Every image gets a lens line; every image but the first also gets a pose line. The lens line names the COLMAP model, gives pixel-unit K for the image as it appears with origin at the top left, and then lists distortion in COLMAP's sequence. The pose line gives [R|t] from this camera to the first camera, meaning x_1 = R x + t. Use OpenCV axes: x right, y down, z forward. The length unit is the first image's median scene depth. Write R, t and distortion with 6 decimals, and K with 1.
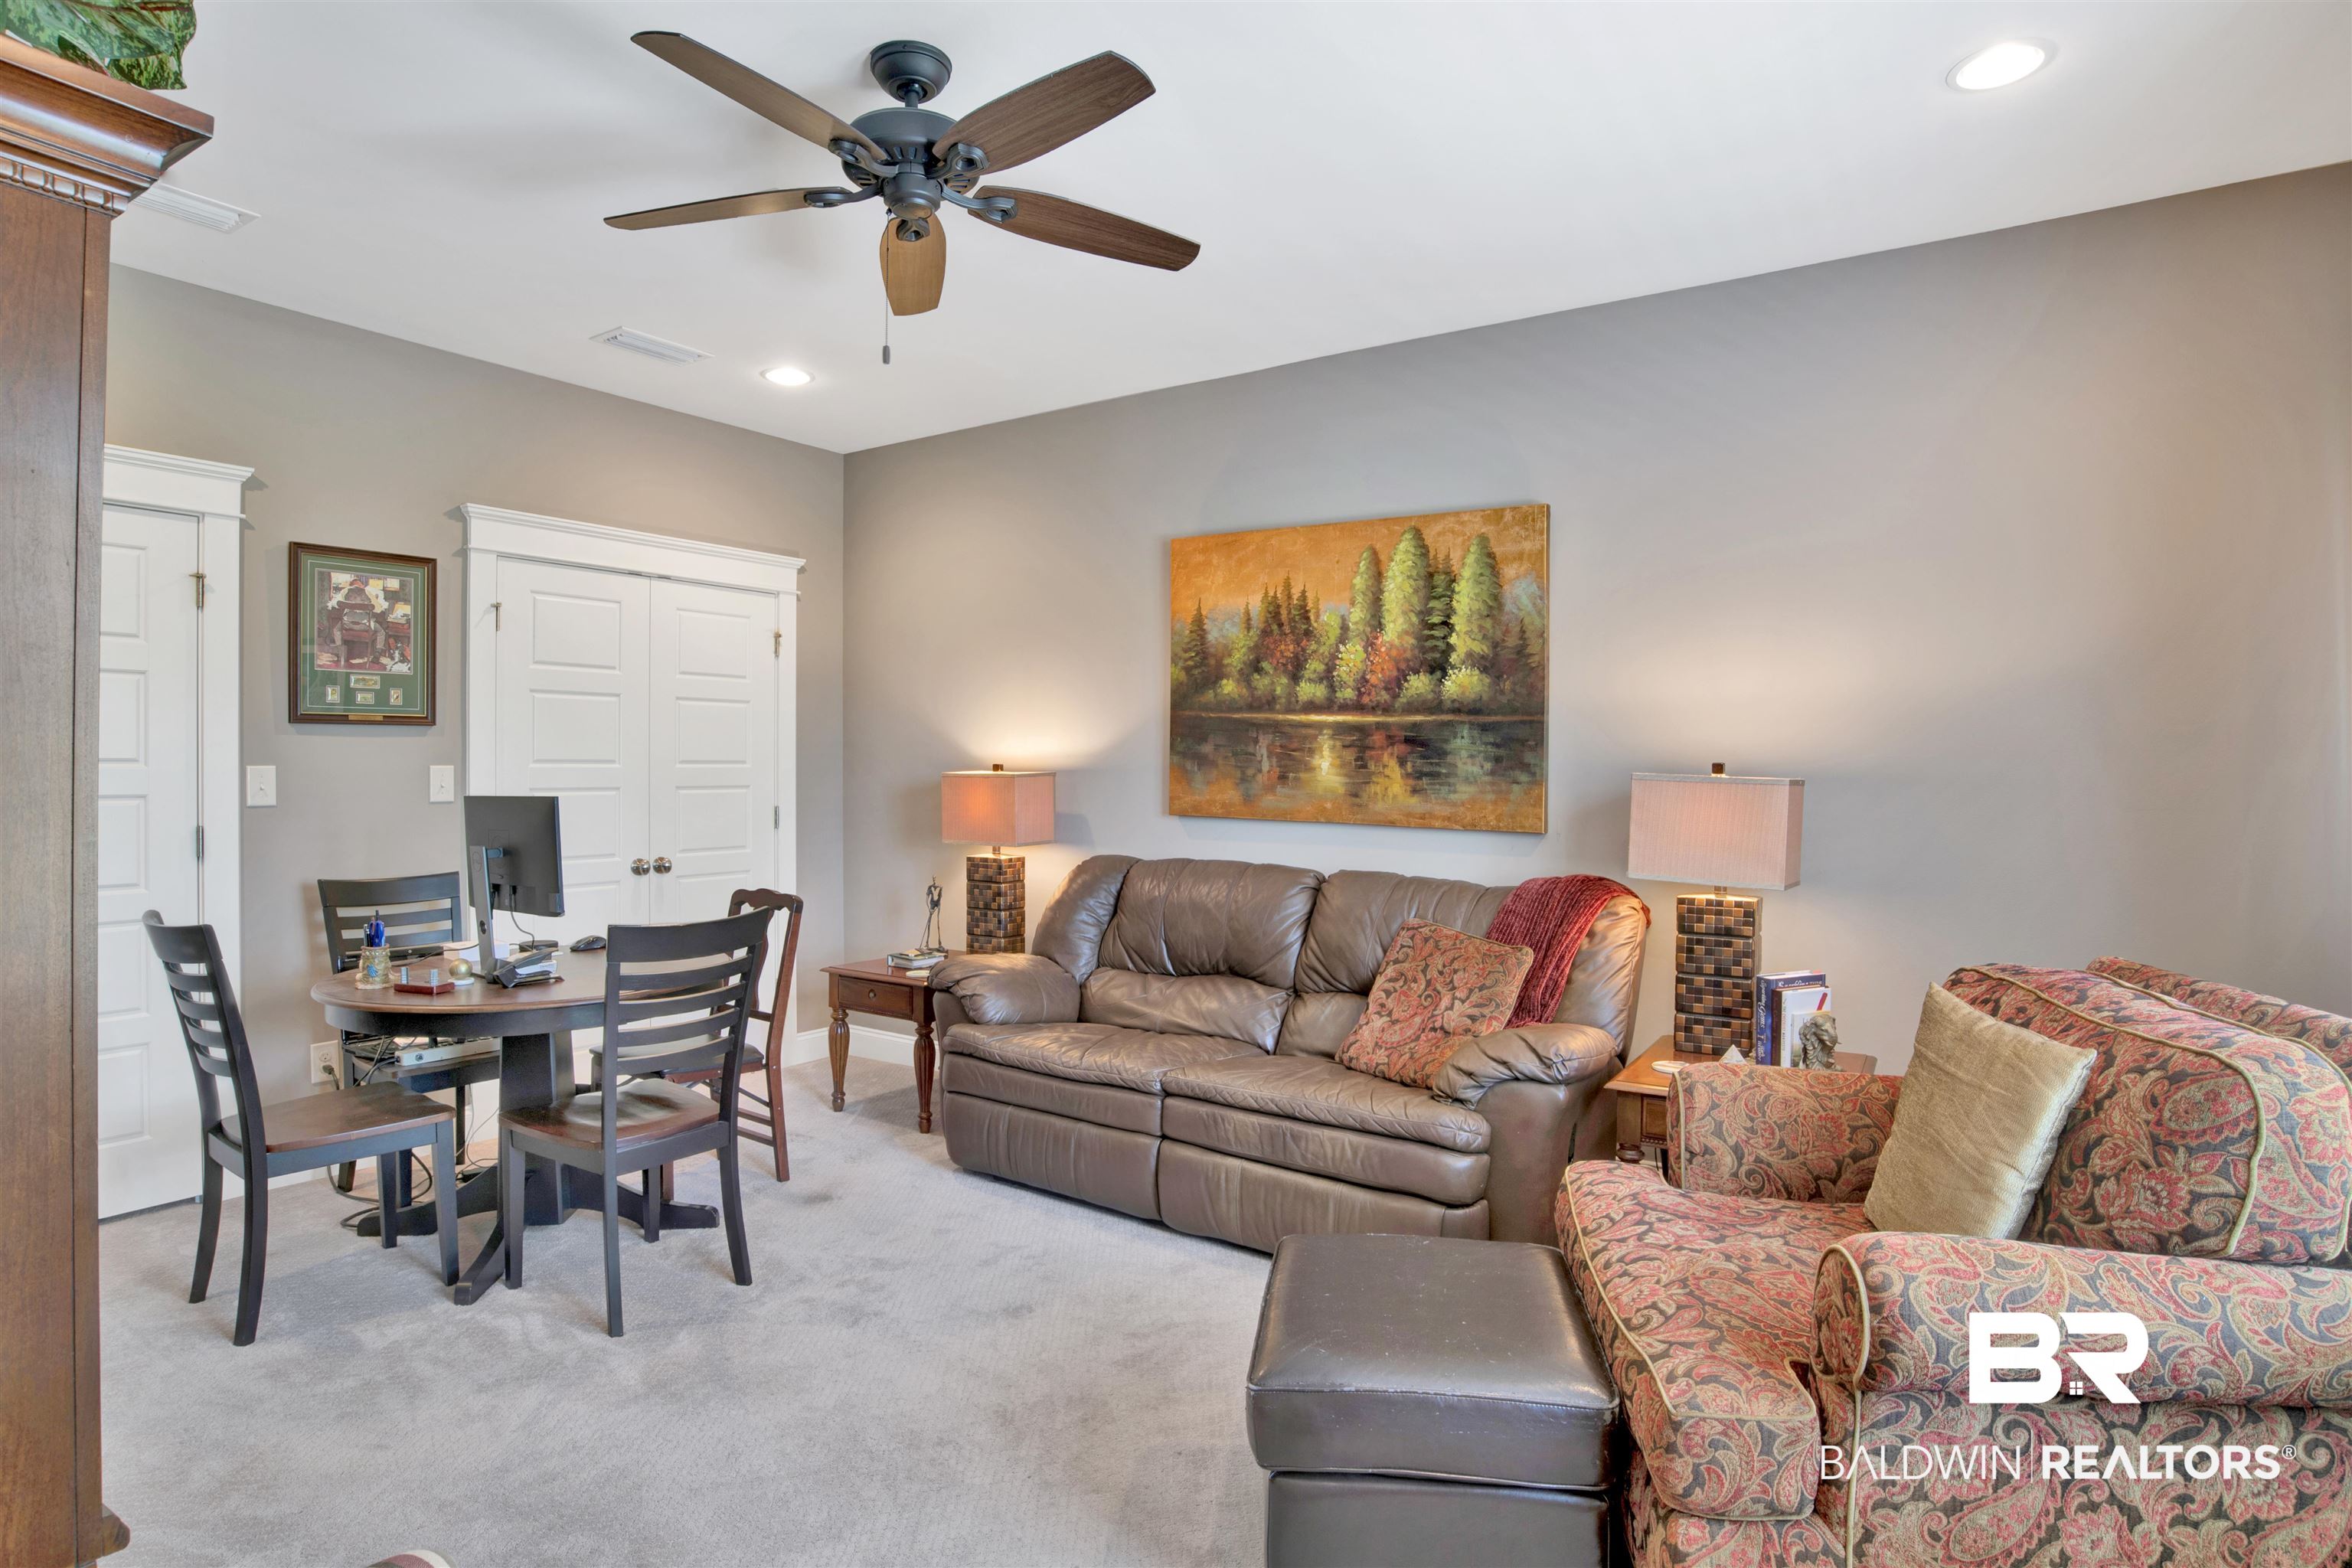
lens RADIAL K [[1228.2, 0, 1192.7], [0, 1228.2, 775.7], [0, 0, 1]] dist [-0.052108, 0.009840]
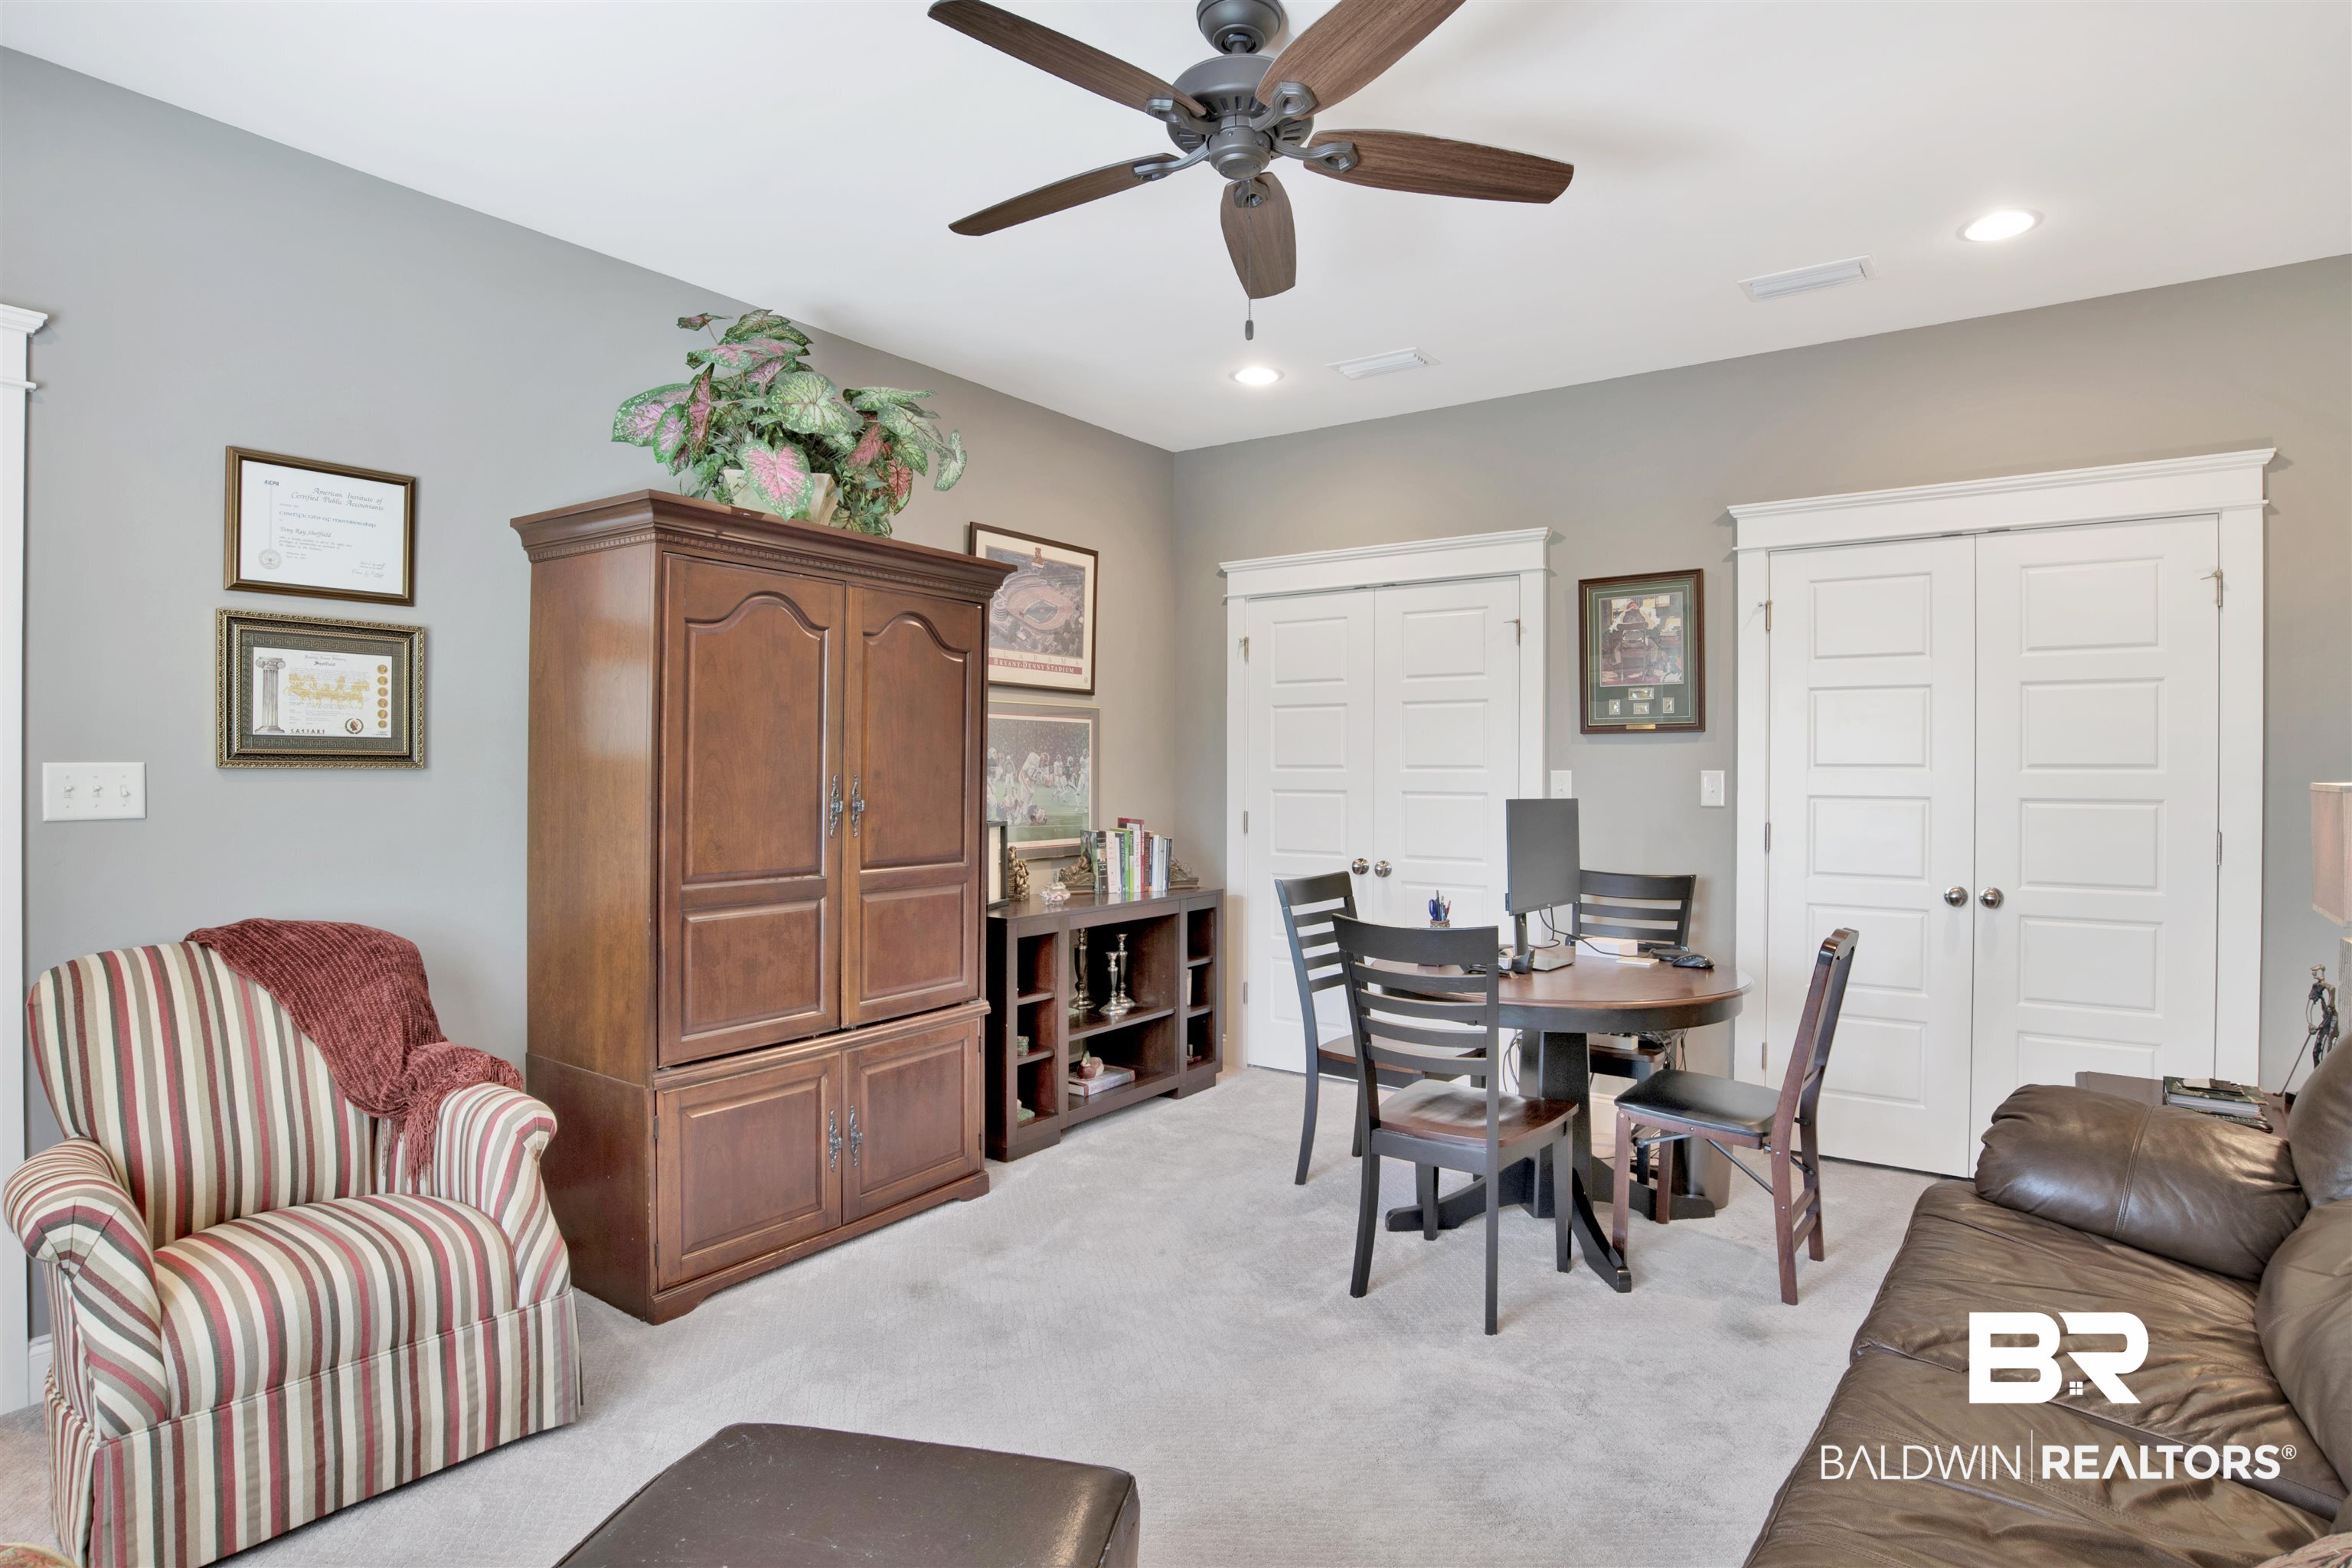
lens RADIAL K [[1228.2, 0, 1194.3], [0, 1228.2, 778.2], [0, 0, 1]] dist [-0.052108, 0.009840]
pose [[-0.028329, 0.004189, -0.999590, 0.432573], [-0.009692, 0.999943, 0.004465, -0.002501], [0.999552, 0.009815, -0.028287, 0.621803]]
